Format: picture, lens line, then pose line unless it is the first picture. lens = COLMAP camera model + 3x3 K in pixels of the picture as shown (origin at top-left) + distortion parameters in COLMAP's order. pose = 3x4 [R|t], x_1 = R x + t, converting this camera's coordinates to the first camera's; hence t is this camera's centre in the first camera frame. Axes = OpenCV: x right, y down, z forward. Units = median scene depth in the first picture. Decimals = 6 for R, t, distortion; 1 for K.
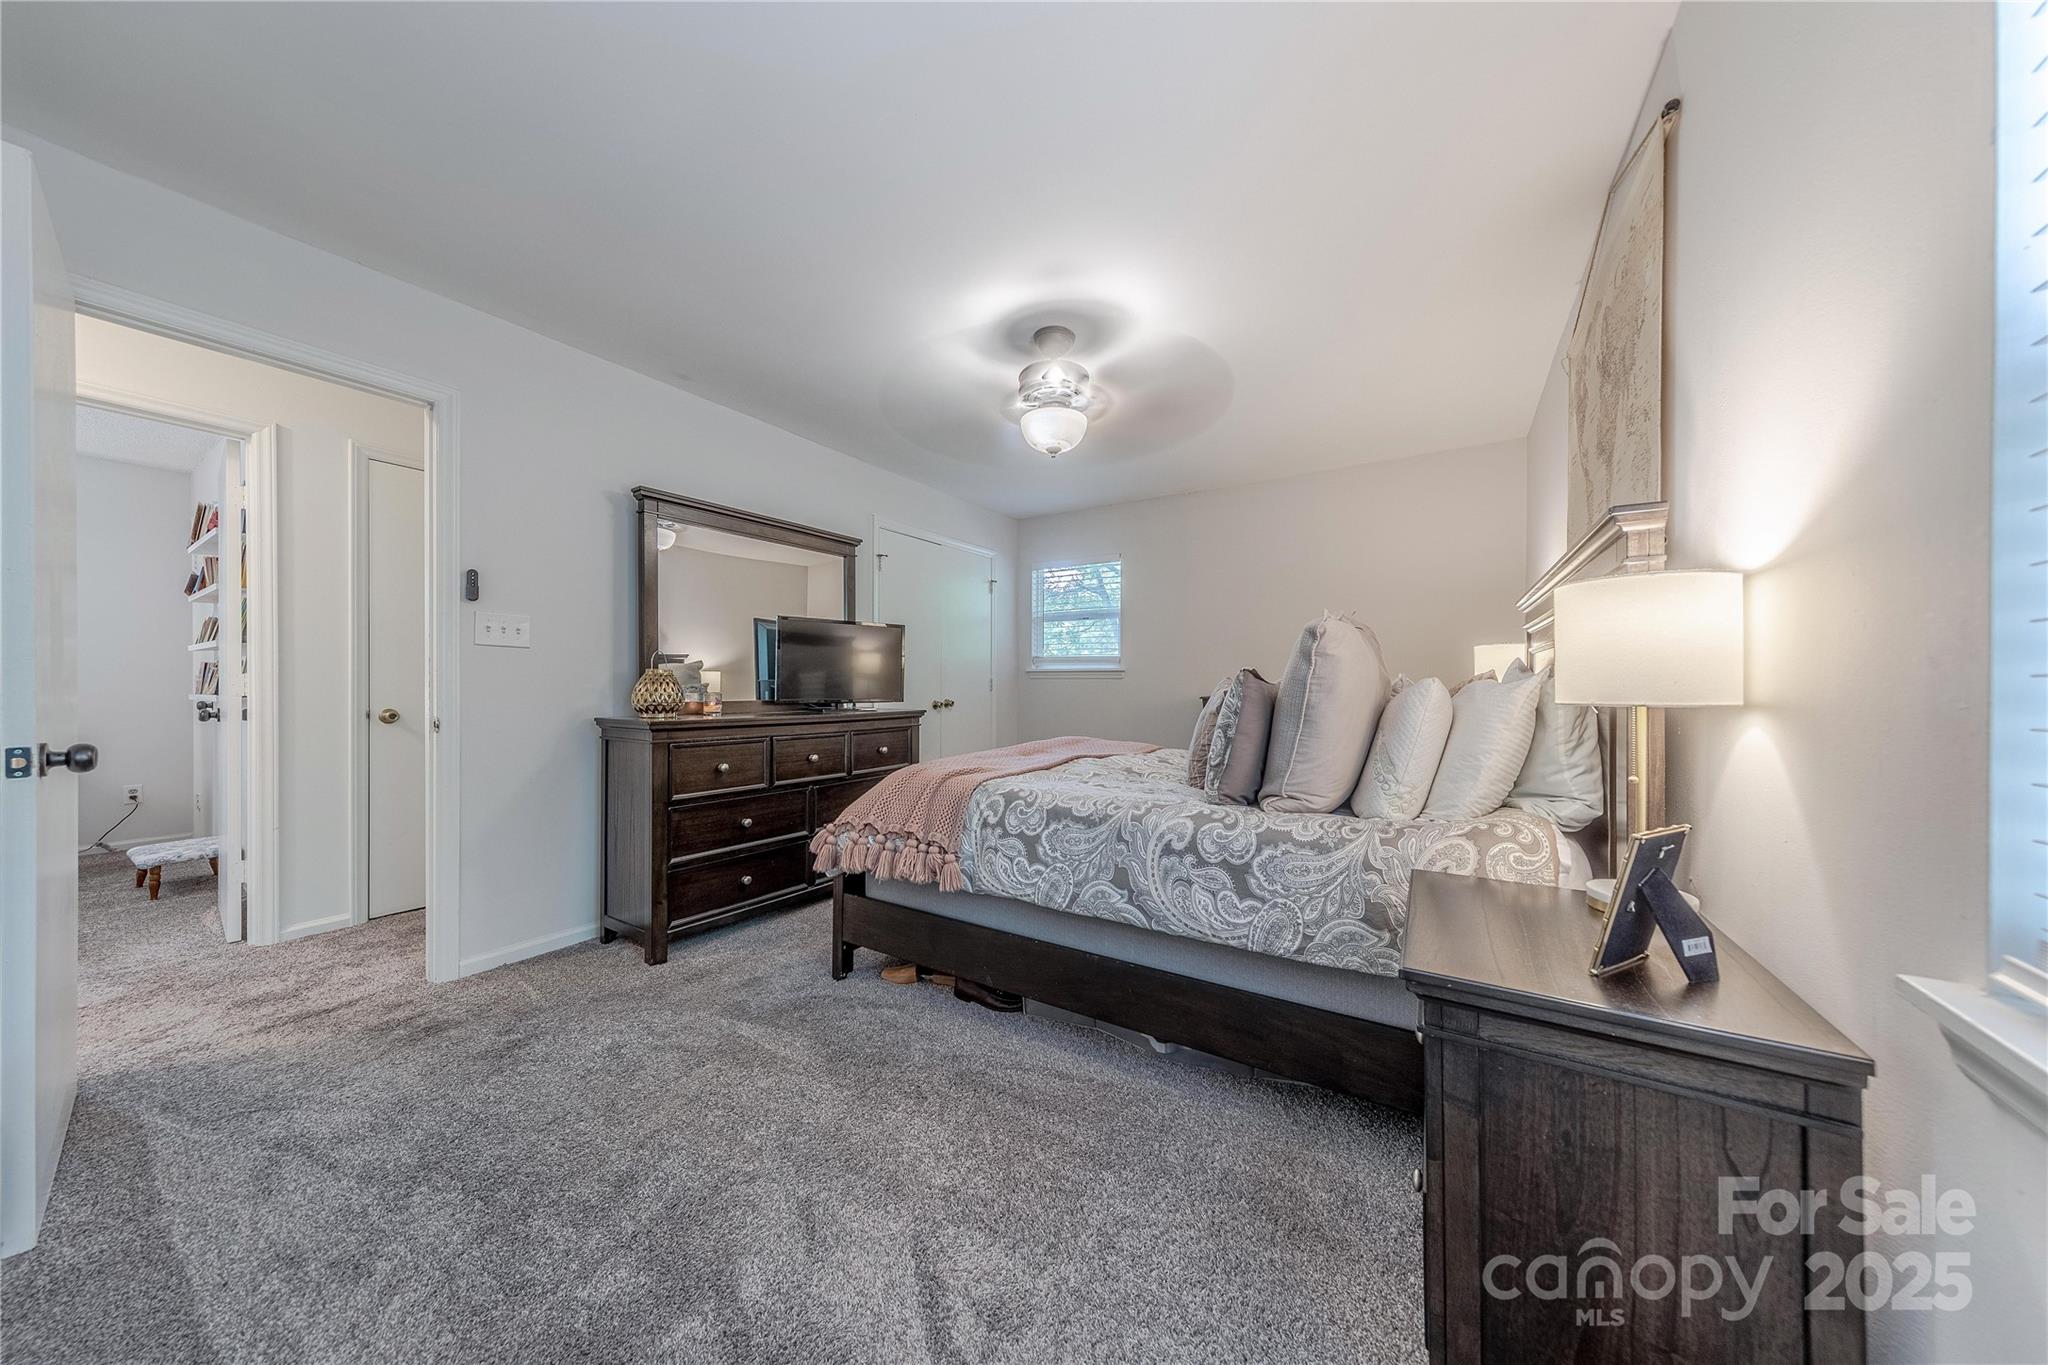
lens RADIAL K [[659.3, 0, 1021.9], [0, 659.3, 699.3], [0, 0, 1]] dist [0.008361, -0.000004]
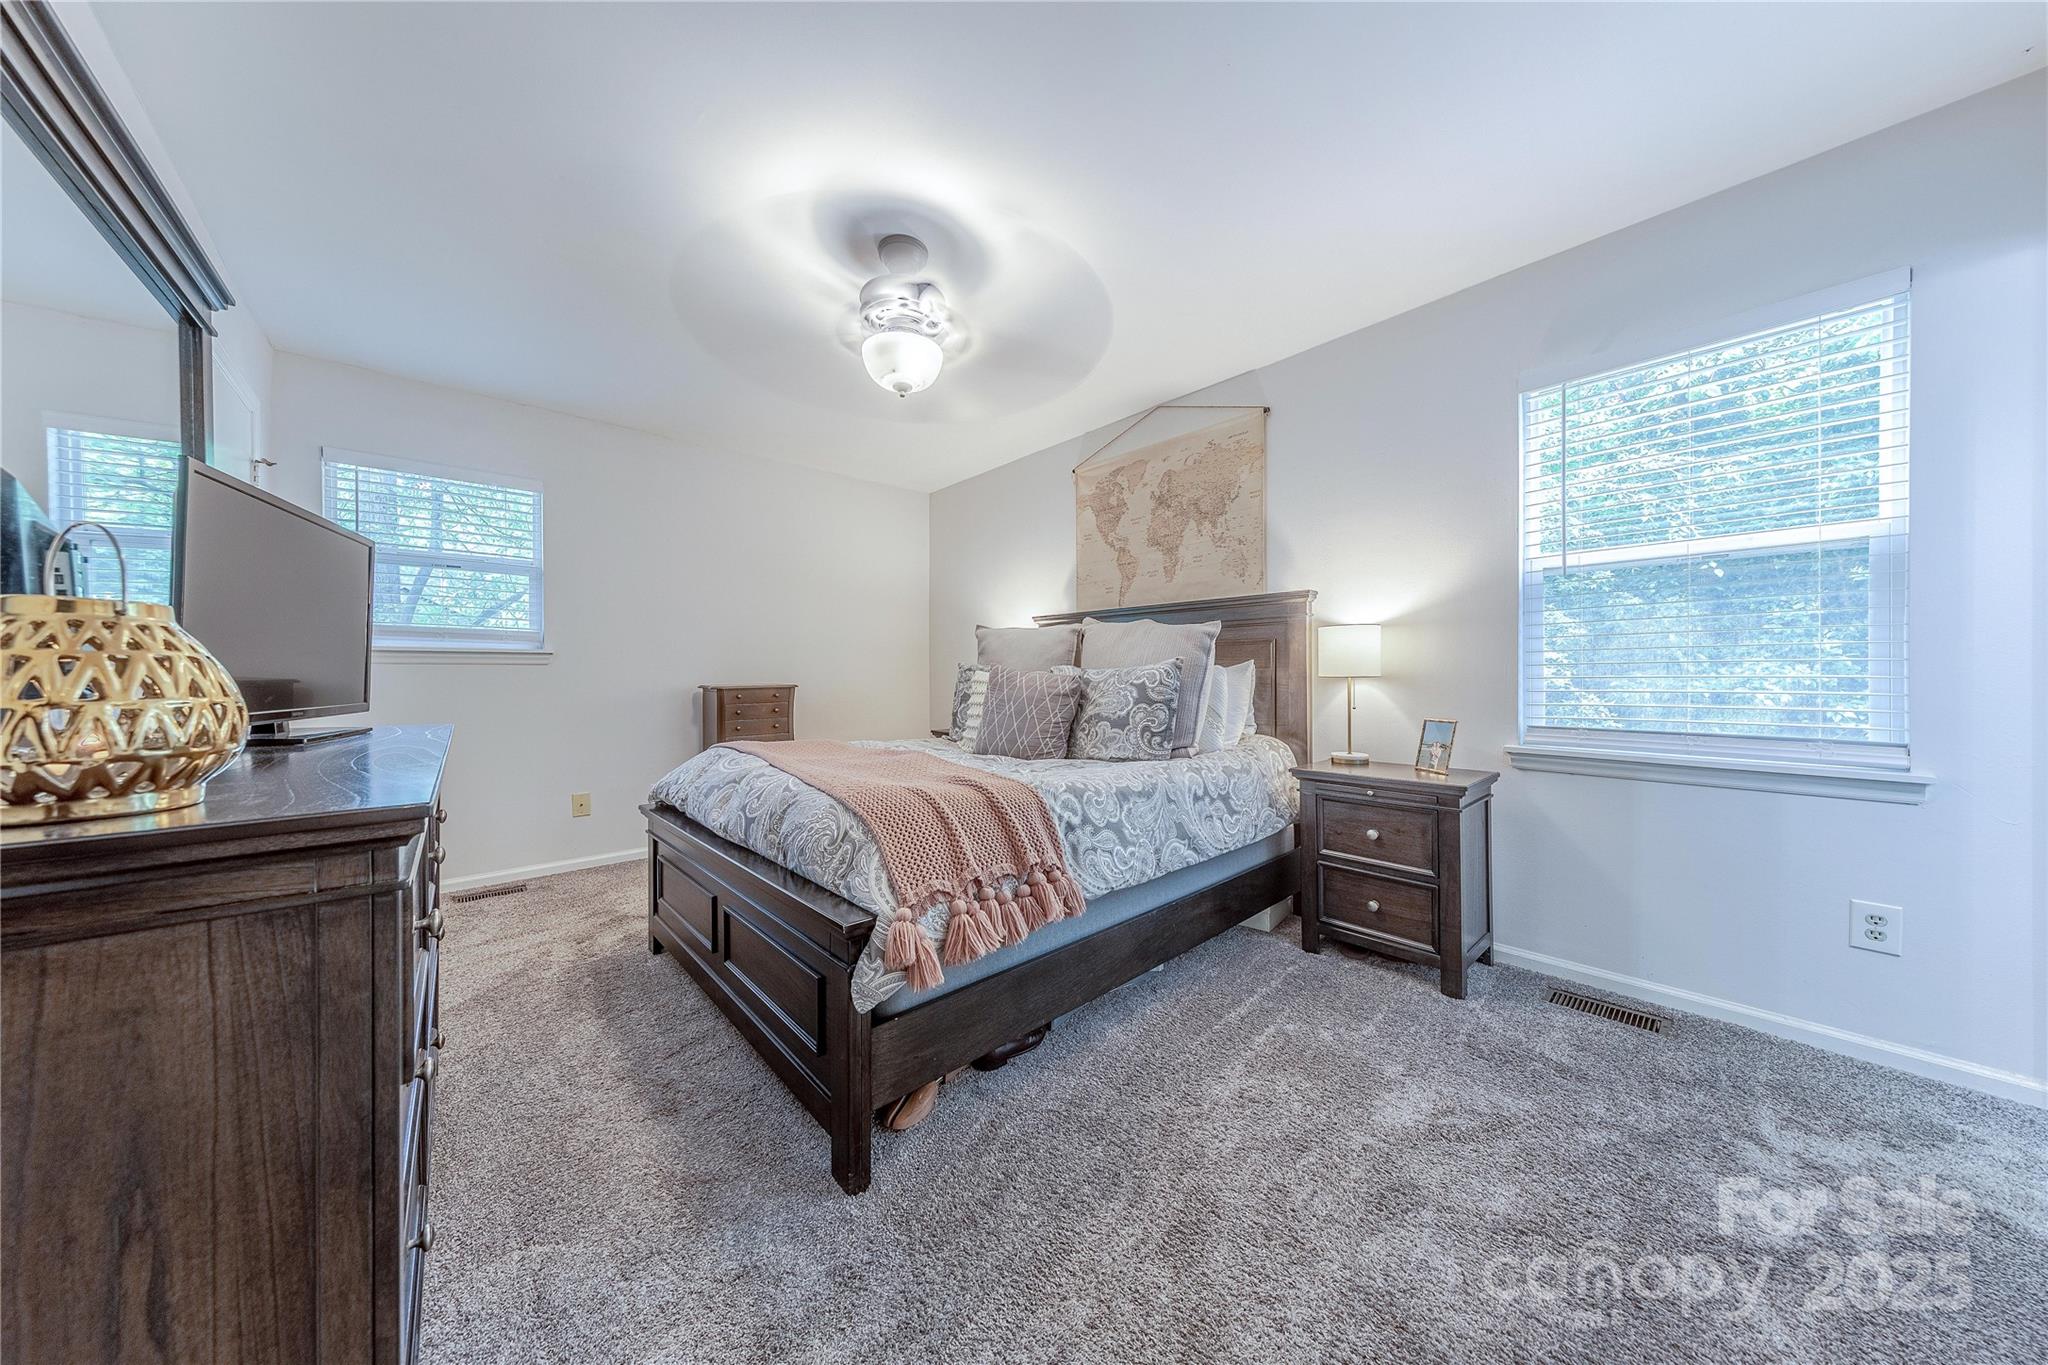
lens RADIAL K [[633.4, 0, 1019.2], [0, 633.4, 688.5], [0, 0, 1]] dist [0.007652, -0.000085]
pose [[0.273781, -0.028064, 0.961383, -0.948760], [0.023844, 0.999465, 0.022386, -0.018892], [-0.961497, 0.016794, 0.274303, 0.889060]]
